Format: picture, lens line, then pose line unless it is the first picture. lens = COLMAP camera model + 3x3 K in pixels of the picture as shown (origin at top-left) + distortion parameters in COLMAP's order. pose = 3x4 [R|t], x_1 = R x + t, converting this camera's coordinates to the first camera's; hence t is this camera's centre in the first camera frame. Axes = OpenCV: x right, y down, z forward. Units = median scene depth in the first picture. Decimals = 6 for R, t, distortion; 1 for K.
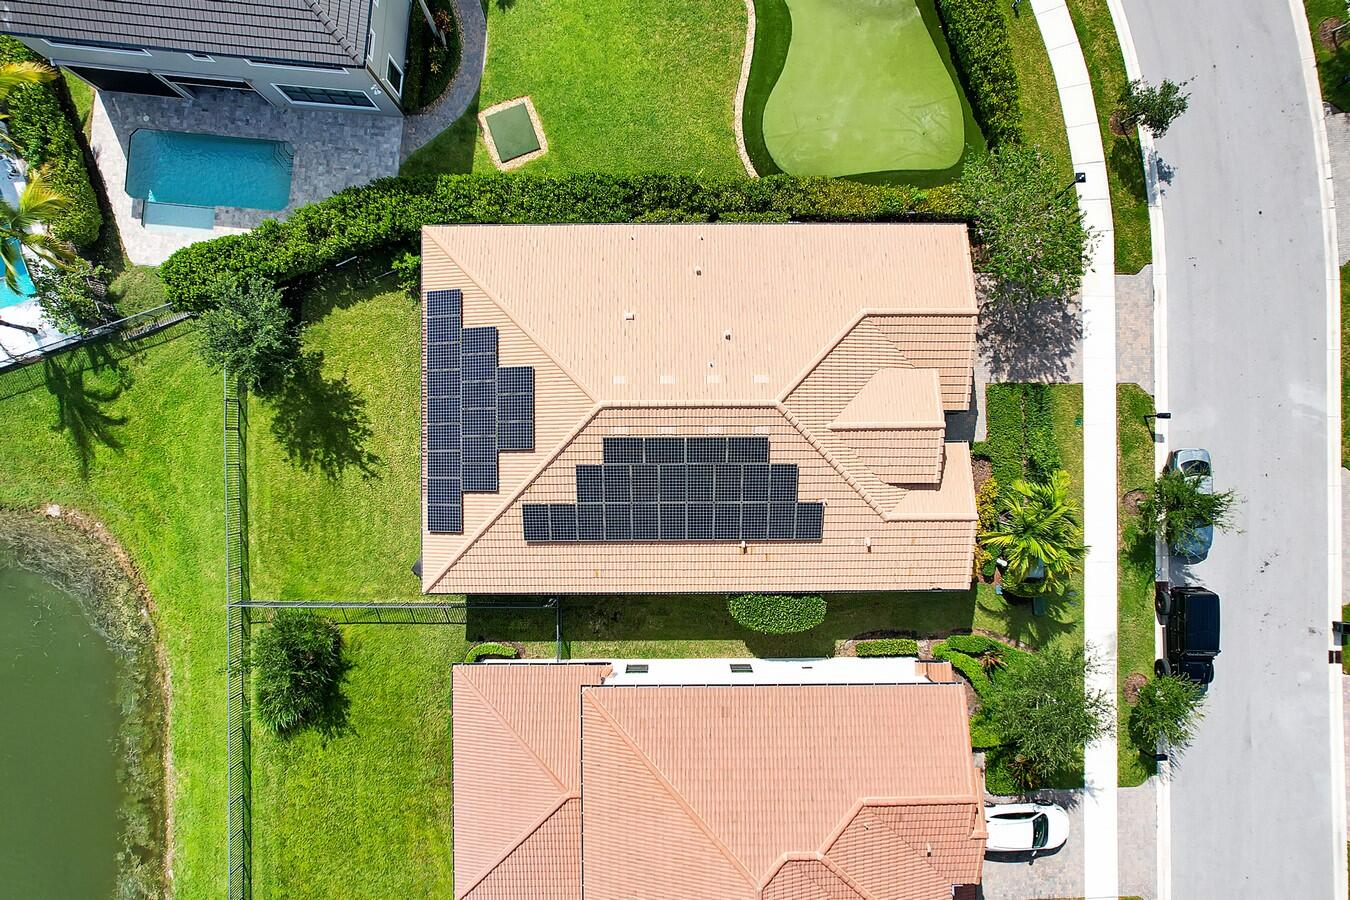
lens RADIAL K [[856.6, 0, 675.0], [0, 856.6, 453.2], [0, 0, 1]] dist [-0.006691, 0.000077]
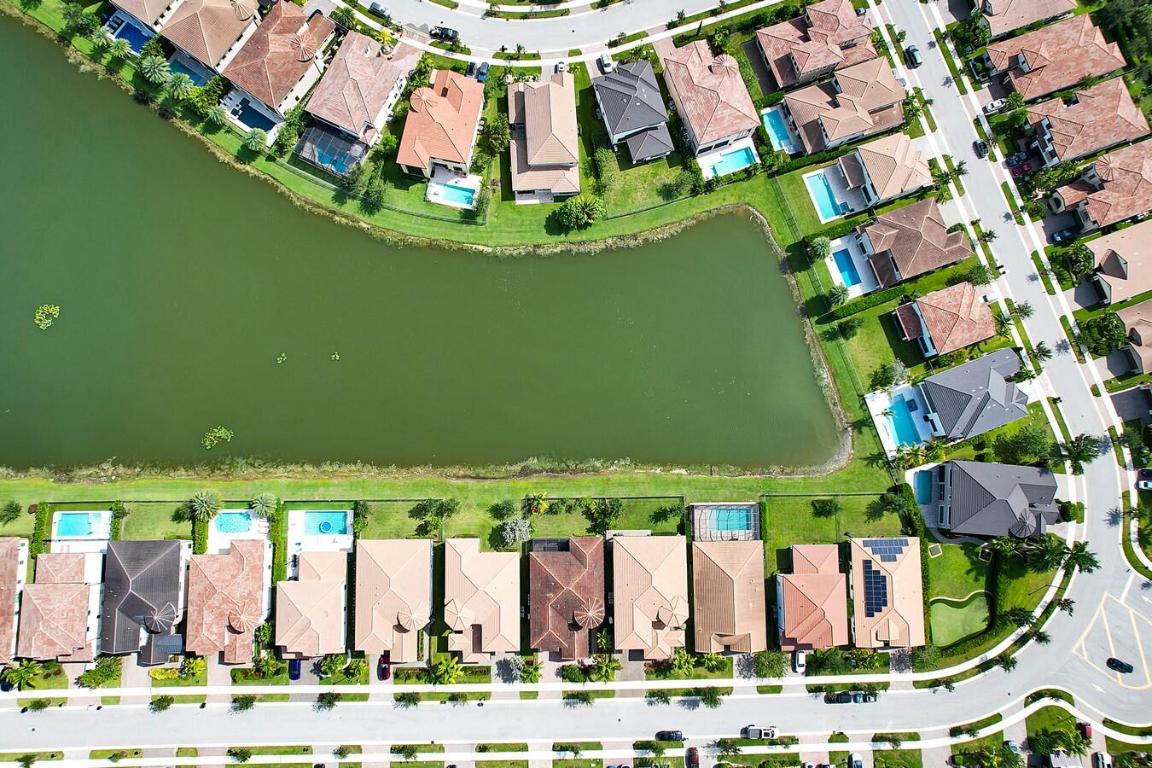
lens RADIAL K [[731.0, 0, 578.7], [0, 731.0, 383.4], [0, 0, 1]] dist [-0.006691, 0.000077]
pose [[0.006987, 0.992866, -0.119030, -0.672804], [-0.999167, 0.002147, -0.040741, 1.881613], [-0.040195, 0.119216, 0.992054, -3.255017]]
